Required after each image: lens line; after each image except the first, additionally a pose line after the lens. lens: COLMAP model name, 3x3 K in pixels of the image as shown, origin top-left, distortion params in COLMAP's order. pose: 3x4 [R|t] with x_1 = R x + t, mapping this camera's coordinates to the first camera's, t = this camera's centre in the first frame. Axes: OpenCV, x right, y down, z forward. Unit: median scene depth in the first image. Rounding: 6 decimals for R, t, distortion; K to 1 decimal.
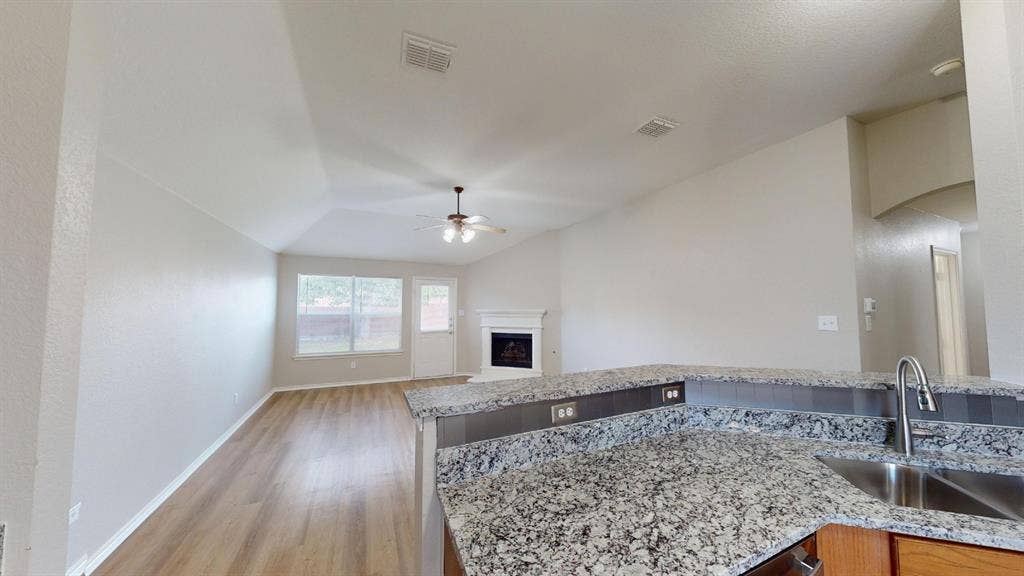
lens RADIAL K [[307.5, 0, 516.1], [0, 307.5, 288.6], [0, 0, 1]] dist [0.000805, 0.000043]
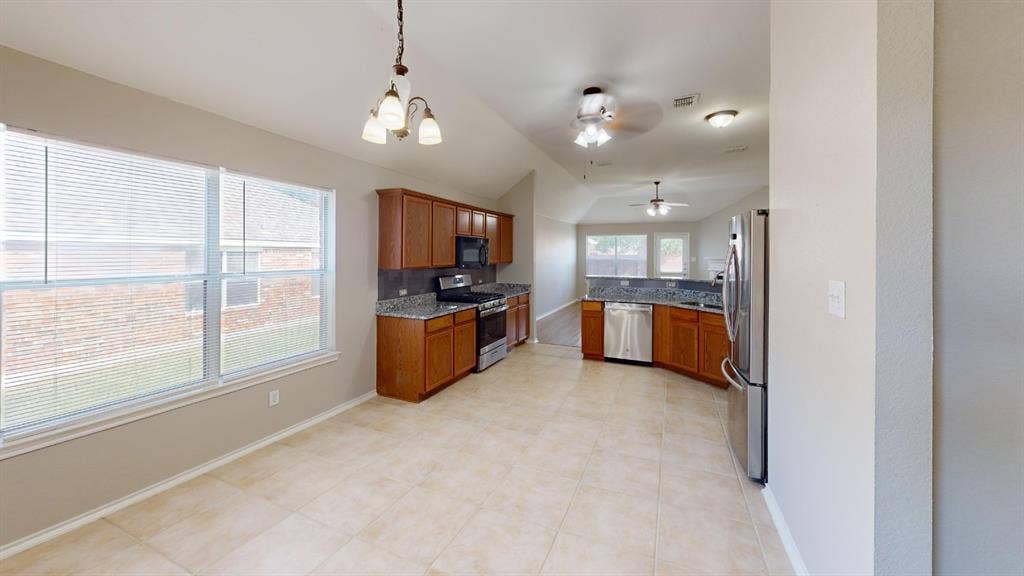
lens RADIAL K [[348.2, 0, 528.4], [0, 348.2, 275.0], [0, 0, 1]] dist [0.000597, 0.000265]
pose [[0.669435, 0.042824, -0.741636, 0.464786], [0.044944, 0.994174, 0.097975, -0.029013], [0.741510, -0.098919, 0.663610, -0.487879]]
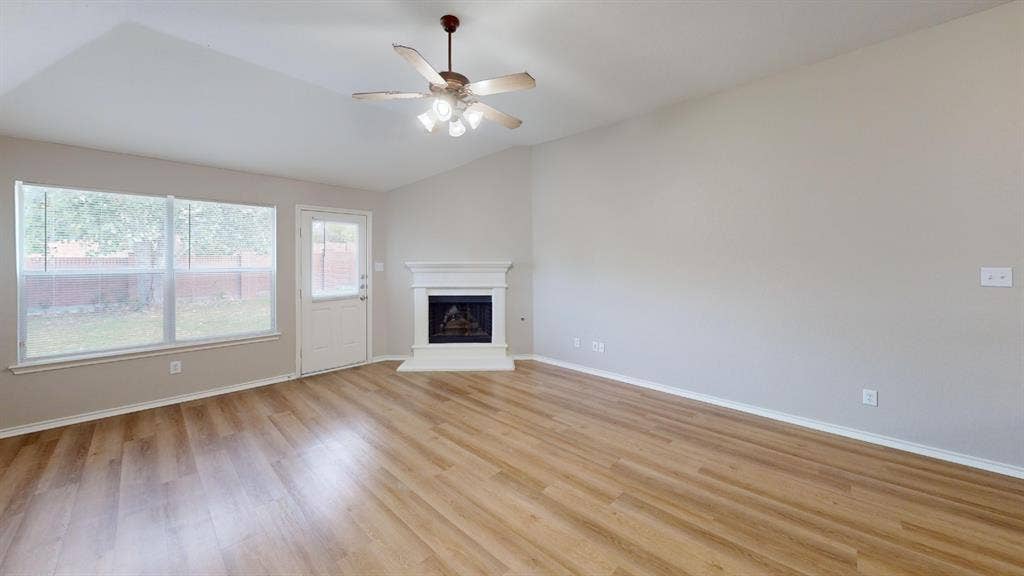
lens RADIAL K [[348.2, 0, 528.4], [0, 348.2, 275.0], [0, 0, 1]] dist [0.000597, 0.000265]
pose [[0.934066, -0.013607, 0.356840, -0.159213], [-0.022739, 0.994979, 0.097463, 0.018612], [-0.356375, -0.099152, 0.929067, 0.222246]]
